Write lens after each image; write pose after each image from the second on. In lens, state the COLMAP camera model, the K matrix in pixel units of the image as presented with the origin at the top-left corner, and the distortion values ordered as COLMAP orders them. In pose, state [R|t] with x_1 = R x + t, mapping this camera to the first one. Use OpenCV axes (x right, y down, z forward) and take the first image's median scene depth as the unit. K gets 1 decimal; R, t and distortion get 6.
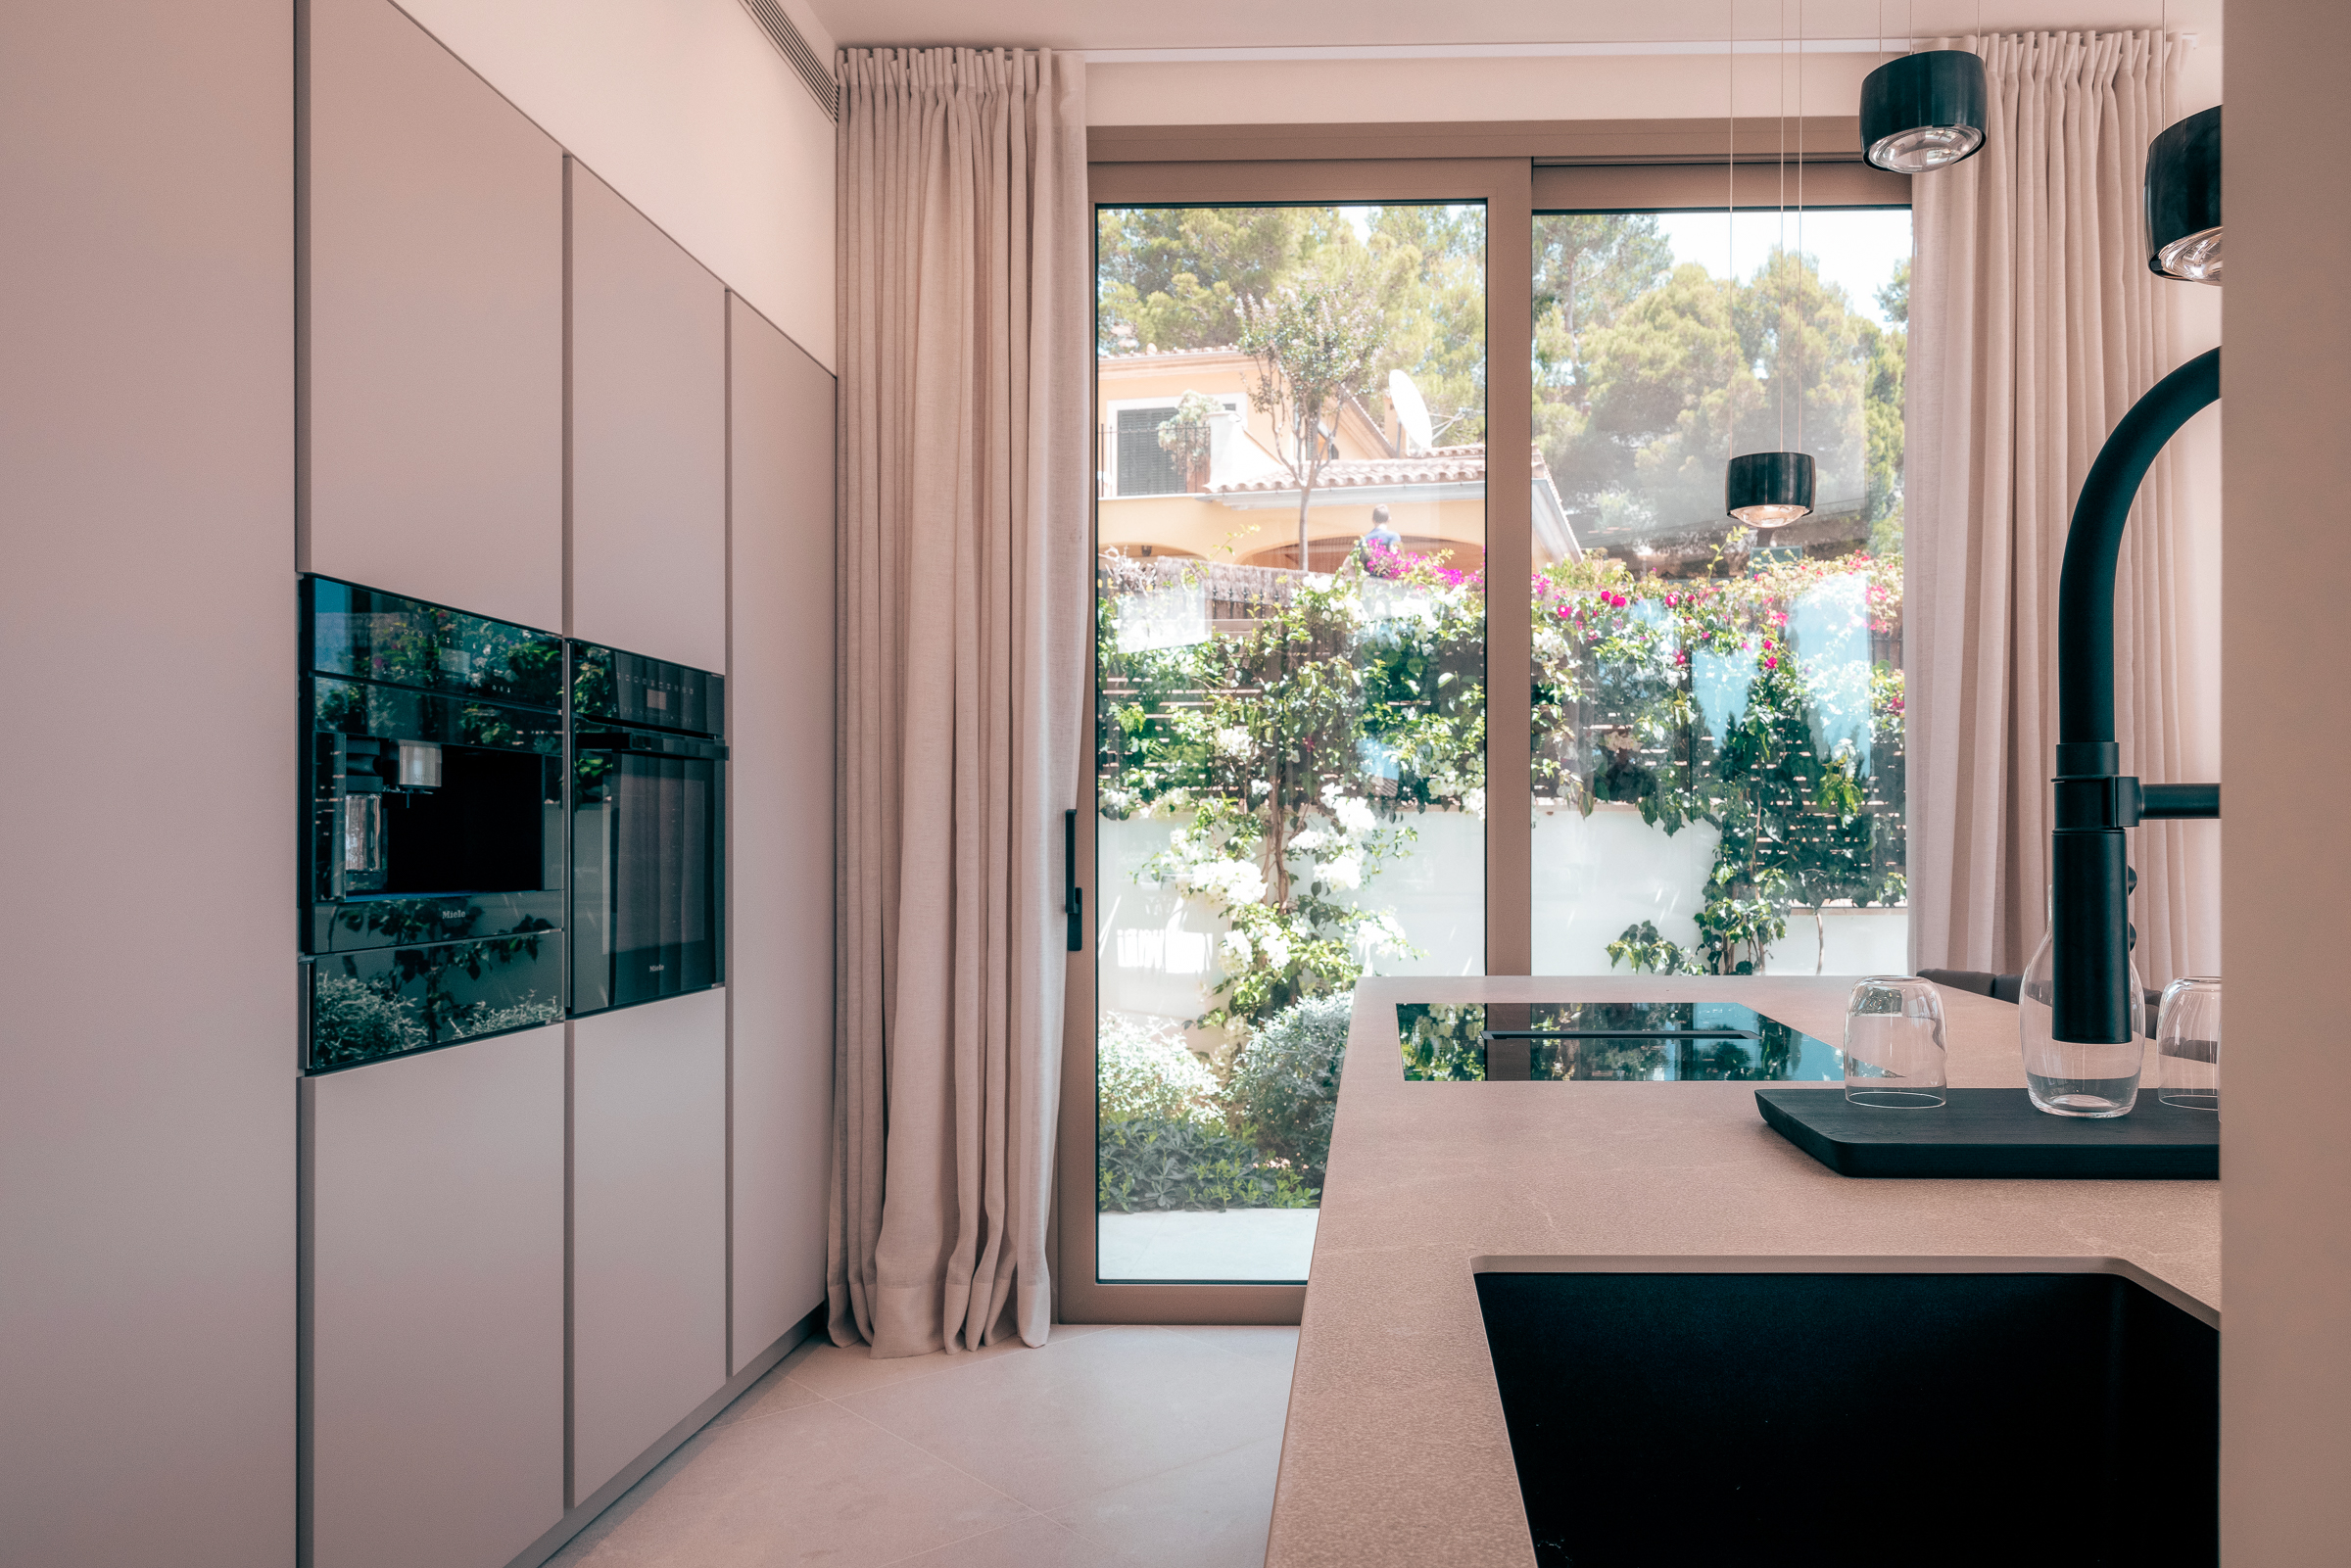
lens RADIAL K [[1660.3, 0, 1182.6], [0, 1660.3, 847.5], [0, 0, 1]] dist [0.001335, 0.002698]
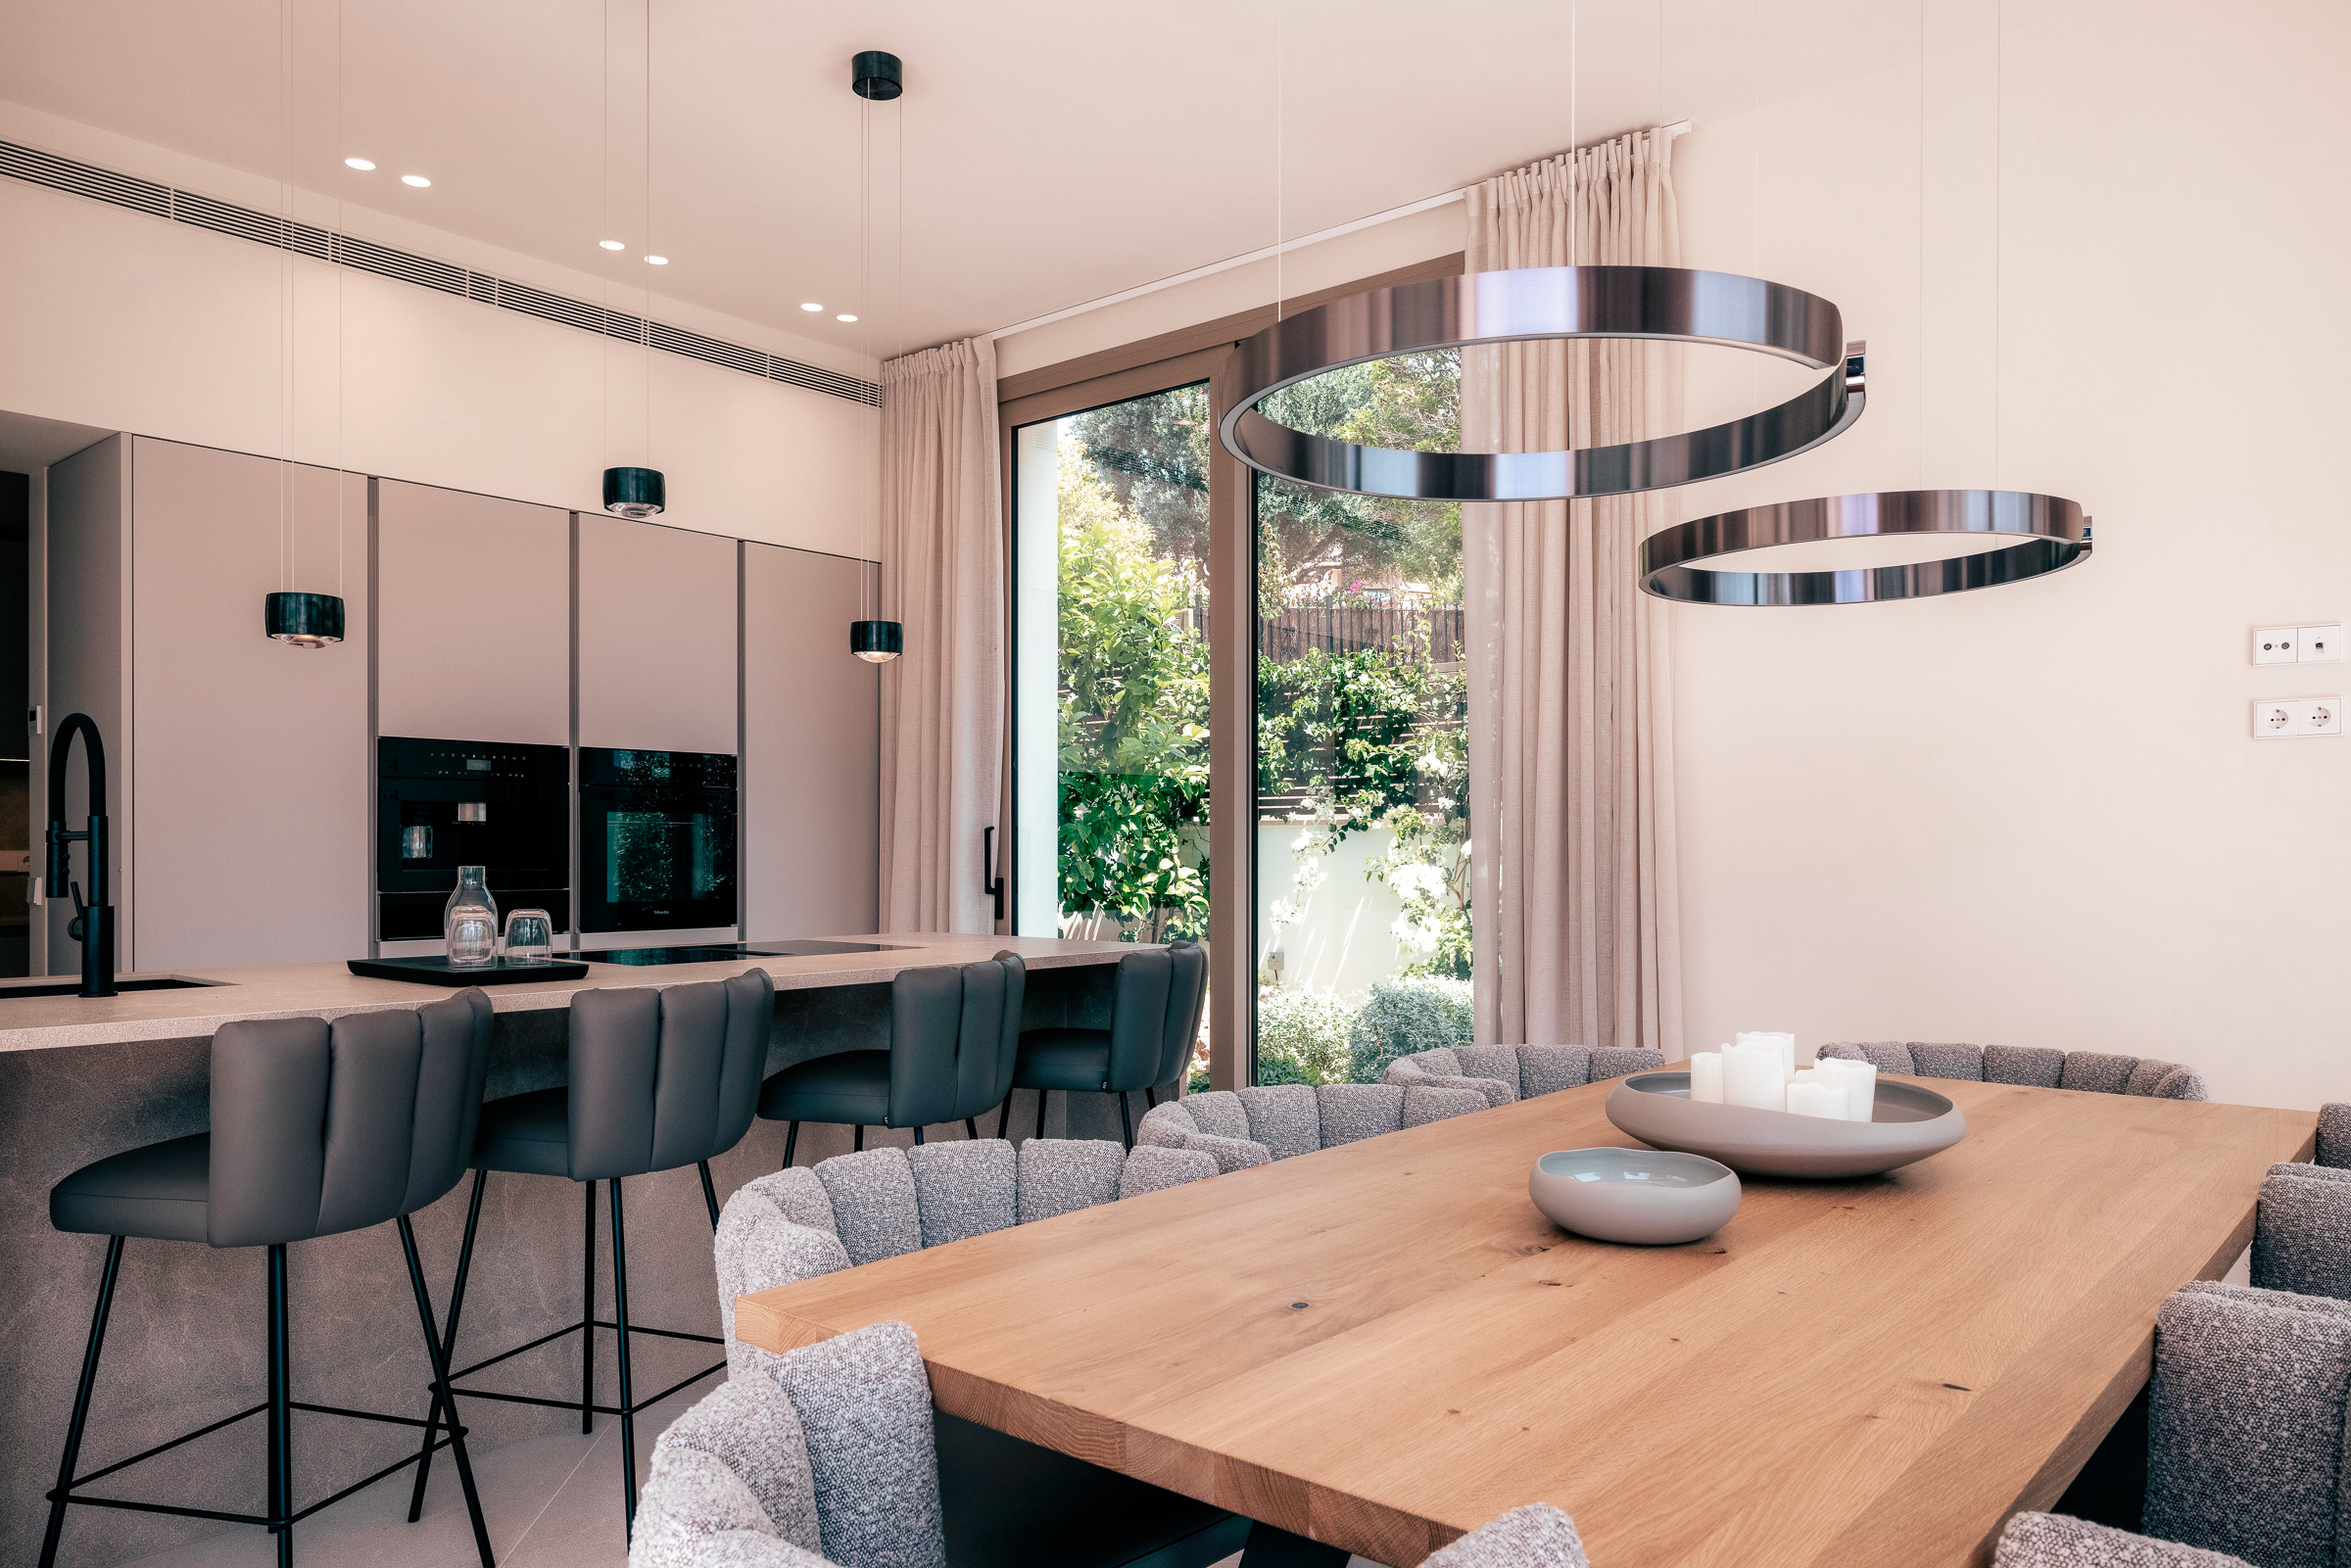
lens RADIAL K [[1631.2, 0, 1172.2], [0, 1631.2, 823.1], [0, 0, 1]] dist [-0.003281, -0.001419]
pose [[0.763639, -0.002951, -0.645637, 1.054576], [-0.008868, 0.999847, -0.015059, -0.005280], [0.645583, 0.017226, 0.763496, -0.034869]]
